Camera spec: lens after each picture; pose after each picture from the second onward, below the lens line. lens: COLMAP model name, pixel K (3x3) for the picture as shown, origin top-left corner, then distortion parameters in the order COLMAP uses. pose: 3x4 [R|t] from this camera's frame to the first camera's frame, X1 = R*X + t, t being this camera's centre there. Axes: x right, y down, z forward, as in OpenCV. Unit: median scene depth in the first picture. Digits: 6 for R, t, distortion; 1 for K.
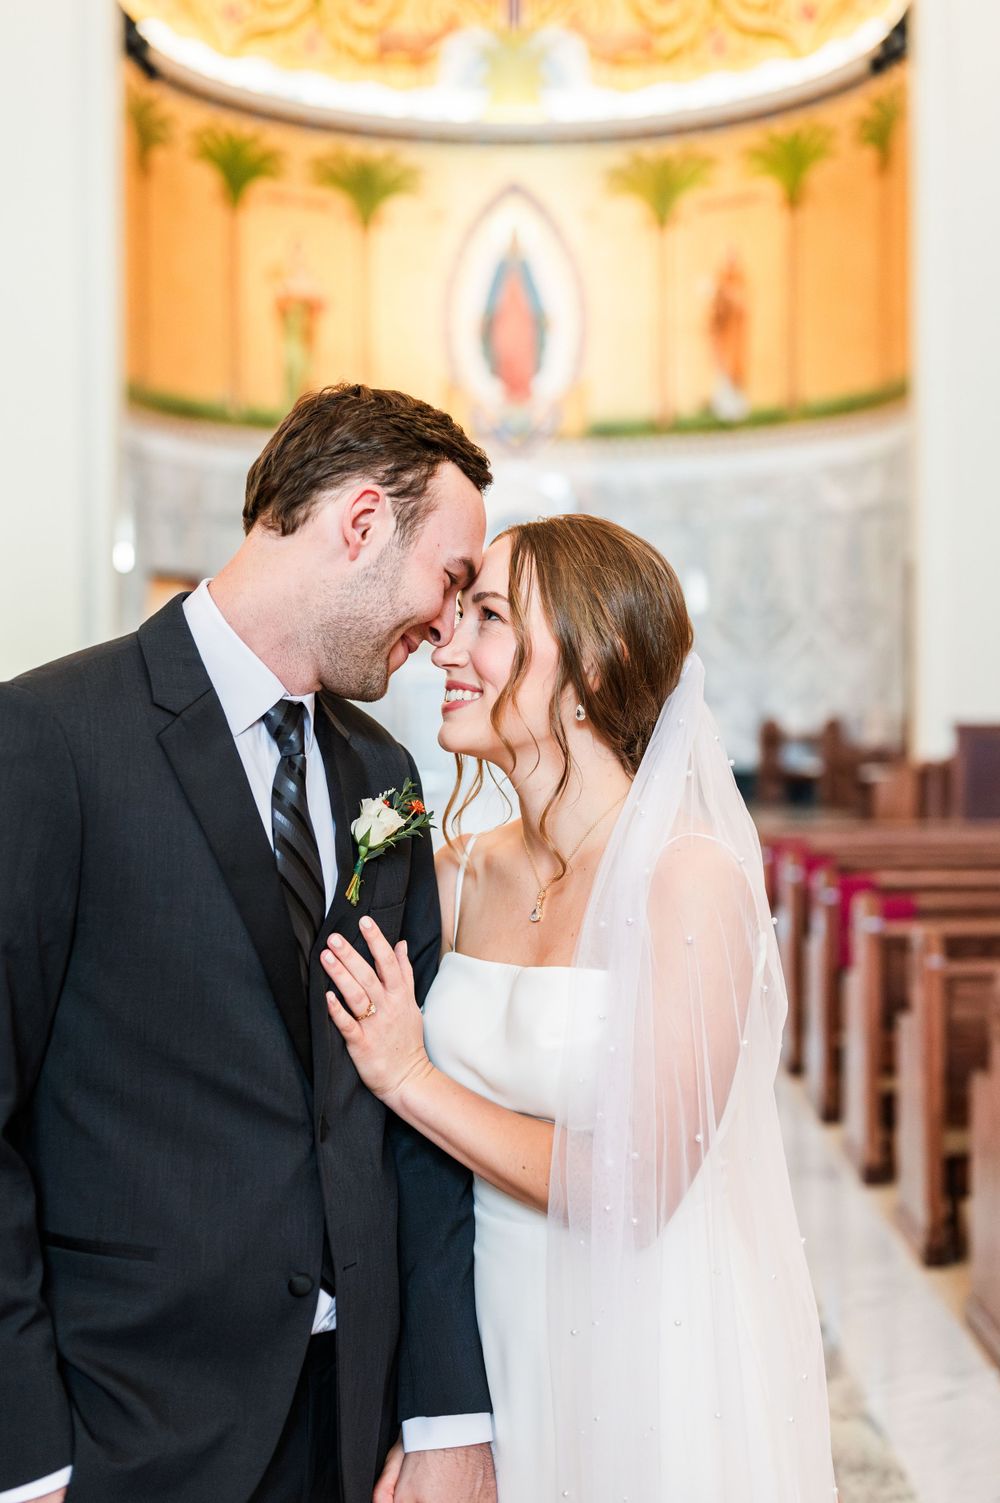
lens RADIAL K [[3174.7, 0, 499.6], [0, 3174.7, 749.6], [0, 0, 1]] dist [-0.184661, 0.000000]
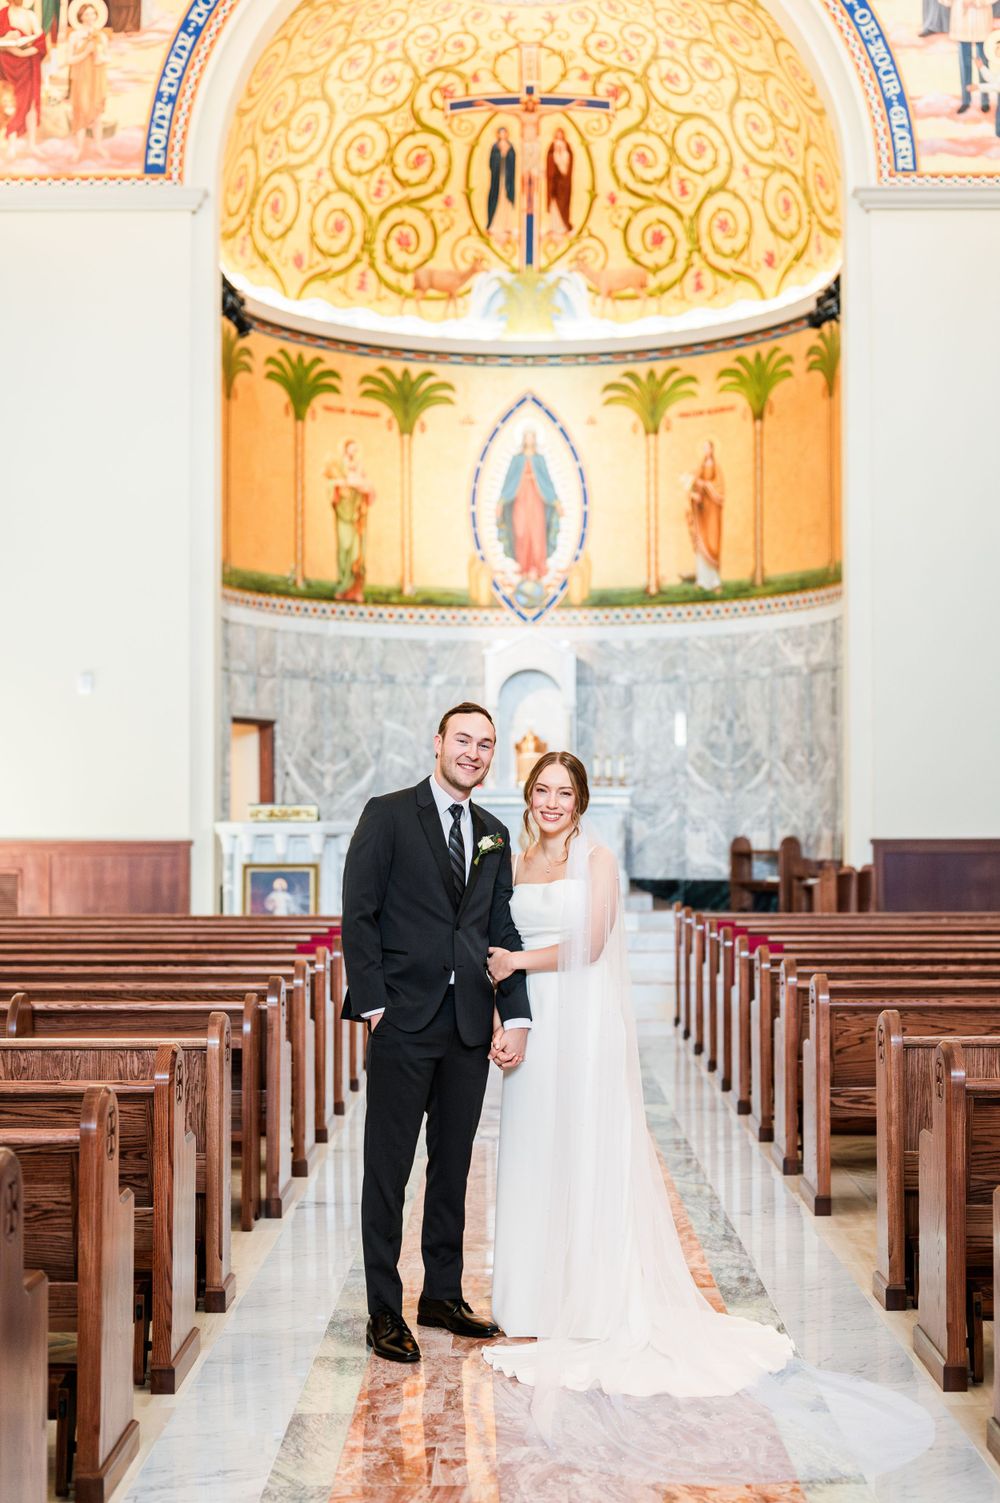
lens RADIAL K [[3174.7, 0, 499.7], [0, 3174.7, 754.9], [0, 0, 1]] dist [-0.184661, 0.000000]
pose [[0.999991, 0.000890, -0.004169, -0.015227], [-0.001053, 0.999227, -0.039287, 0.058508], [0.004131, 0.039291, 0.999219, -2.045294]]
